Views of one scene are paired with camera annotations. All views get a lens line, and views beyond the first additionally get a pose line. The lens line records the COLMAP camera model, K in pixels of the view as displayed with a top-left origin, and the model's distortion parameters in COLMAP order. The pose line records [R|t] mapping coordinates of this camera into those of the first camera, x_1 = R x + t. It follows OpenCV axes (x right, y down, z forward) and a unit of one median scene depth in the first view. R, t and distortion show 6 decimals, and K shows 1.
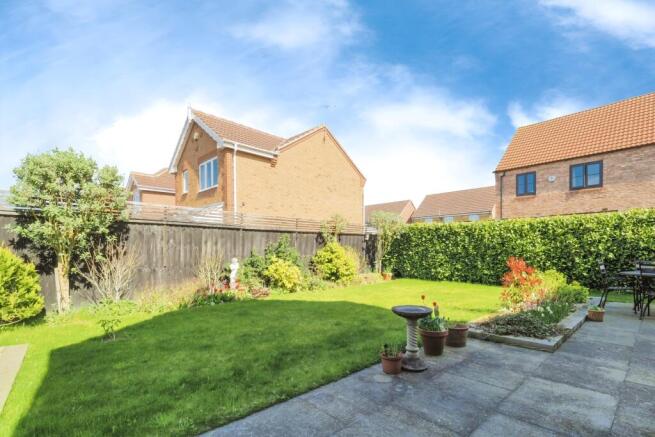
lens RADIAL K [[298.8, 0, 327.5], [0, 298.8, 218.5], [0, 0, 1]] dist [-0.000111, 0.000043]
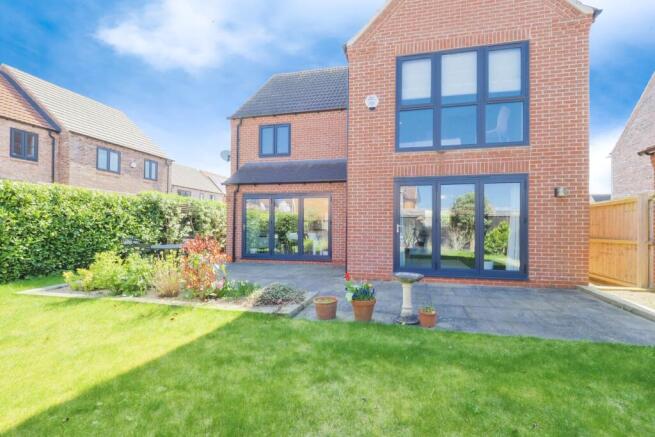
lens RADIAL K [[298.8, 0, 327.5], [0, 298.8, 218.5], [0, 0, 1]] dist [-0.000111, 0.000043]
pose [[-0.551889, 0.027503, 0.833464, -0.237961], [-0.093184, 0.991163, -0.094410, 0.086510], [-0.828695, -0.129770, -0.544448, 0.808067]]
